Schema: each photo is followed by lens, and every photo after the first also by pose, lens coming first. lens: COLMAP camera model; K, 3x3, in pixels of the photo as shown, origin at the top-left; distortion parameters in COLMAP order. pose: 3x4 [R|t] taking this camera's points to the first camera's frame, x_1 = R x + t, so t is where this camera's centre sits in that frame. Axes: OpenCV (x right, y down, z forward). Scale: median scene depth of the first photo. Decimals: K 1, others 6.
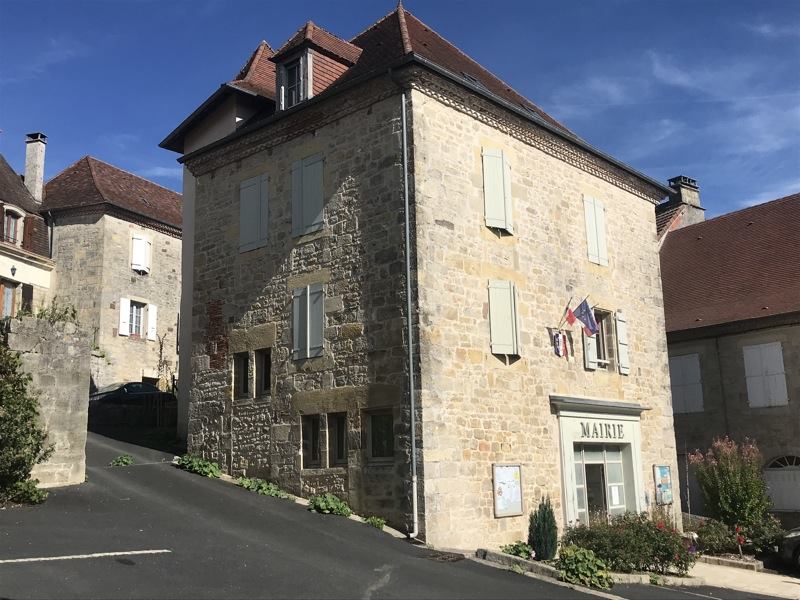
lens RADIAL K [[838.2, 0, 399.1], [0, 838.2, 303.1], [0, 0, 1]] dist [0.038713, 0.000000]
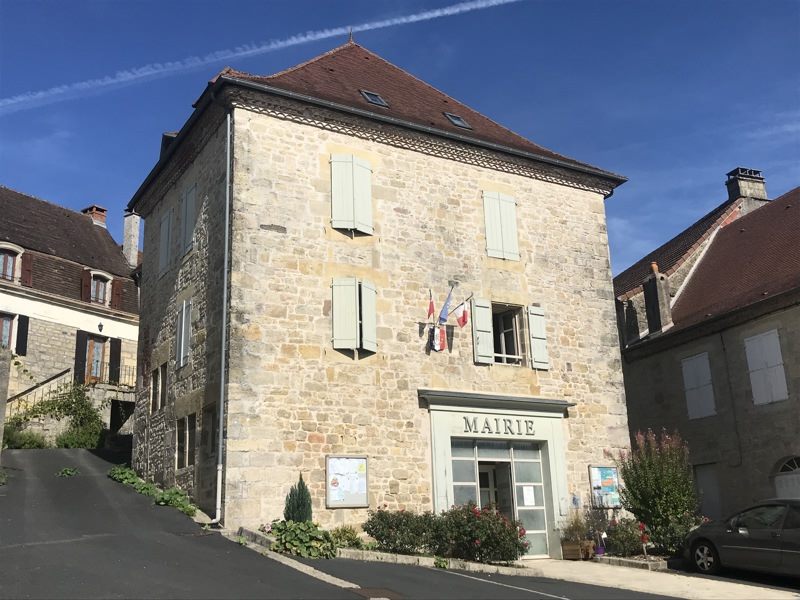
lens RADIAL K [[838.2, 0, 399.7], [0, 838.2, 299.2], [0, 0, 1]] dist [0.038713, 0.000000]
pose [[0.954848, -0.090913, -0.282844, 0.441880], [0.069642, 0.993996, -0.084394, 0.084011], [0.288818, 0.060885, 0.955446, 0.037437]]
